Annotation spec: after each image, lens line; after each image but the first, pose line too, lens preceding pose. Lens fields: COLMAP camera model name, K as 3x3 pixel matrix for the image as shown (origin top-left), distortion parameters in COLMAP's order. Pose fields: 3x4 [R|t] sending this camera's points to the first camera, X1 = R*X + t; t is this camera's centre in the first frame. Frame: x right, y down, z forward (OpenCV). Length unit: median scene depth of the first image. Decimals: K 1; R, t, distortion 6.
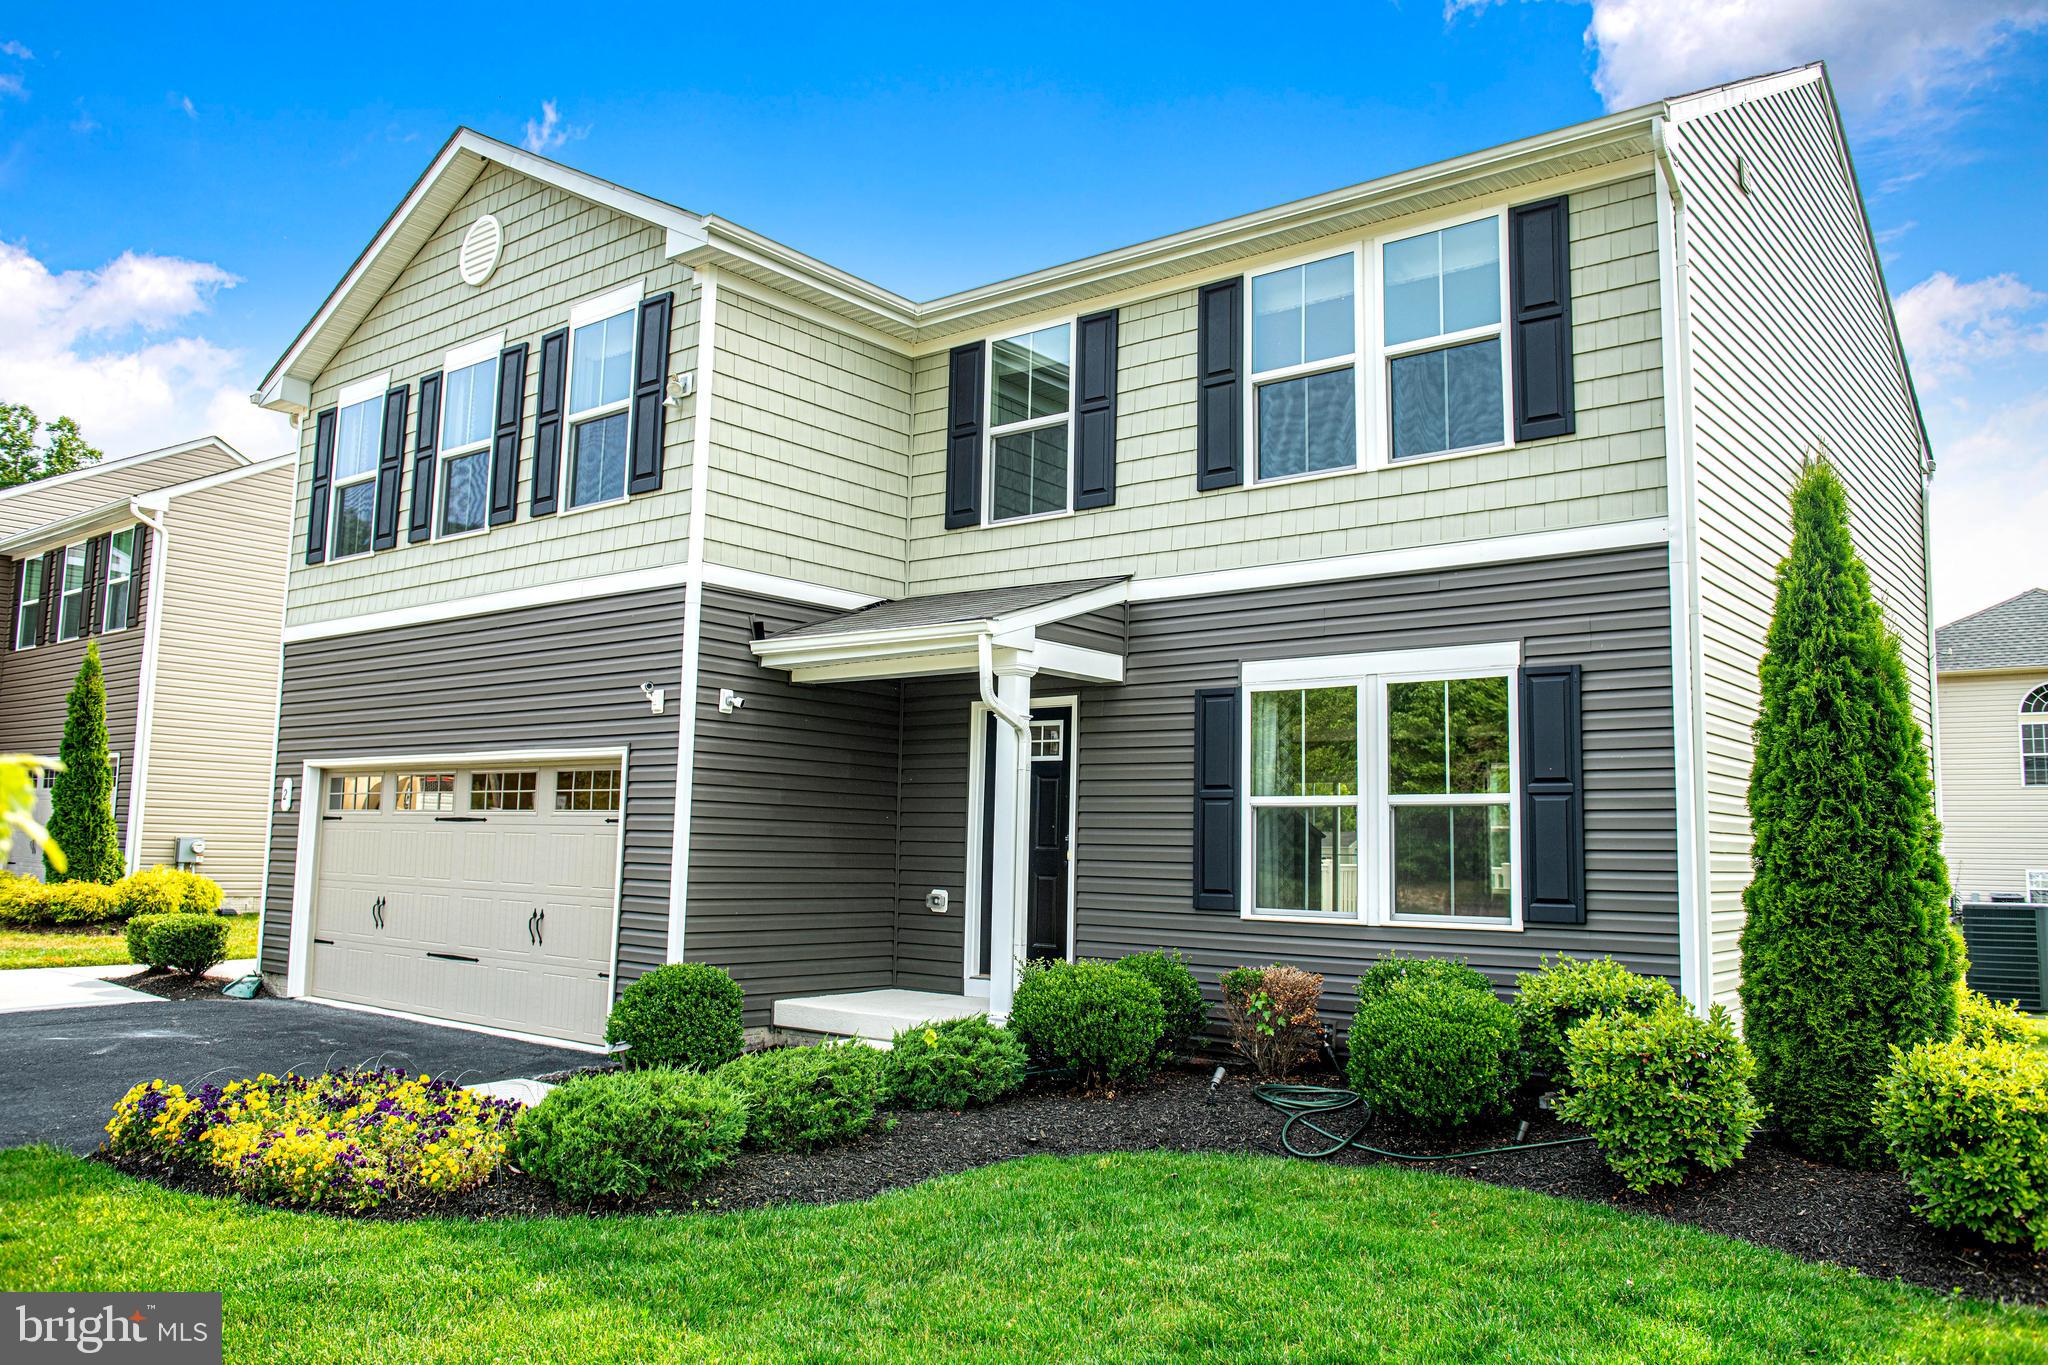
lens RADIAL K [[1525.0, 0, 1026.1], [0, 1525.0, 679.6], [0, 0, 1]] dist [-0.034799, -0.011596]
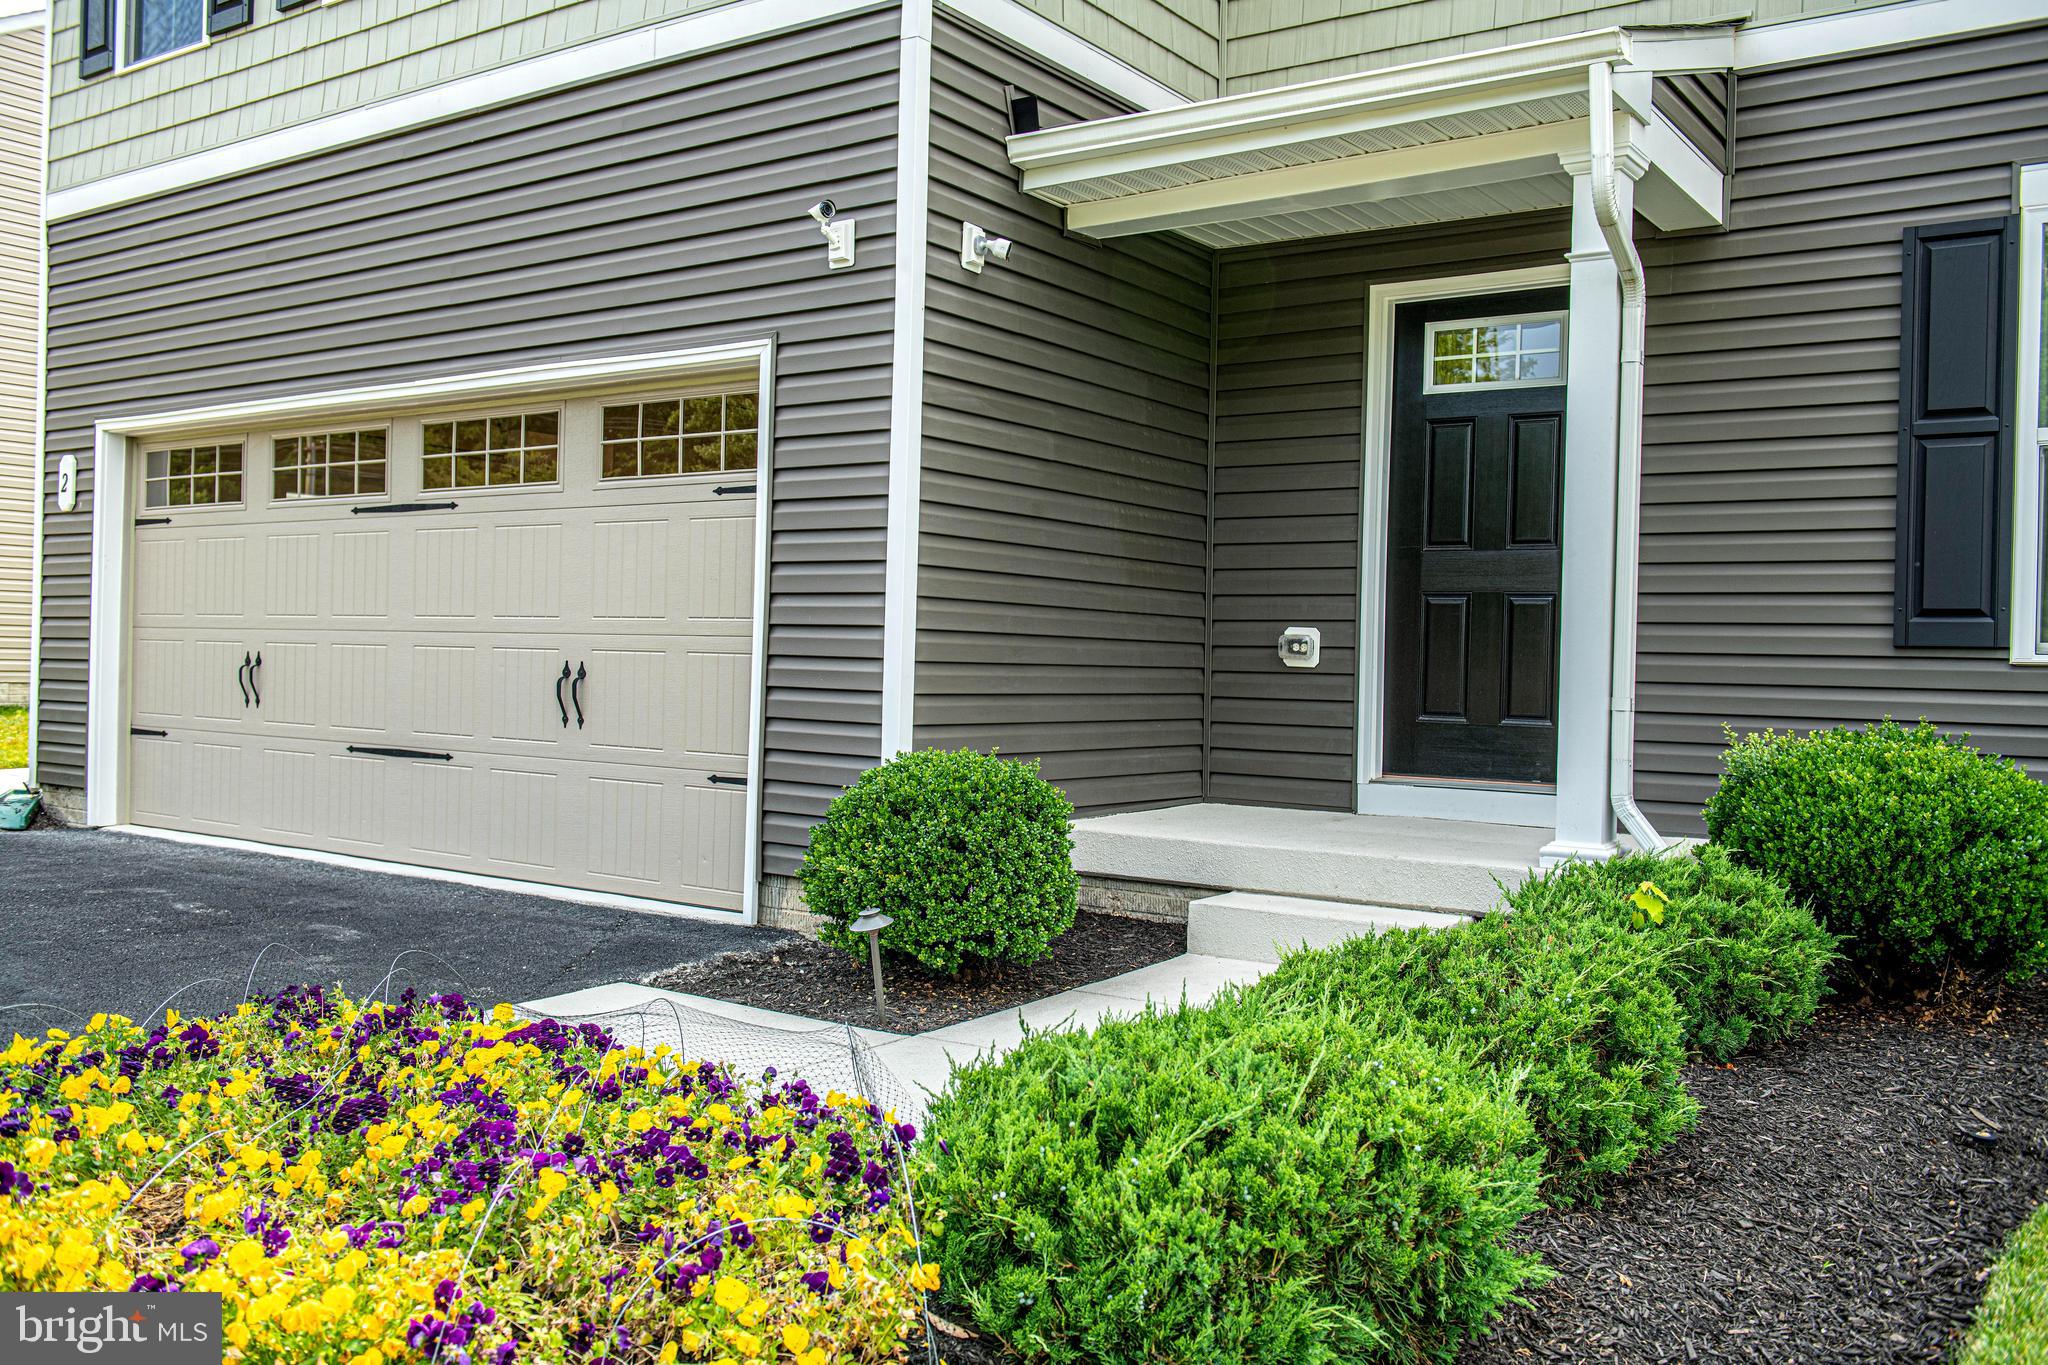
lens RADIAL K [[1743.1, 0, 1023.4], [0, 1743.1, 682.7], [0, 0, 1]] dist [-0.007111, -0.010597]
pose [[0.997936, 0.001189, 0.064201, -0.213329], [-0.009204, 0.992154, 0.124686, 0.084390], [-0.063549, -0.125020, 0.990117, 0.394594]]
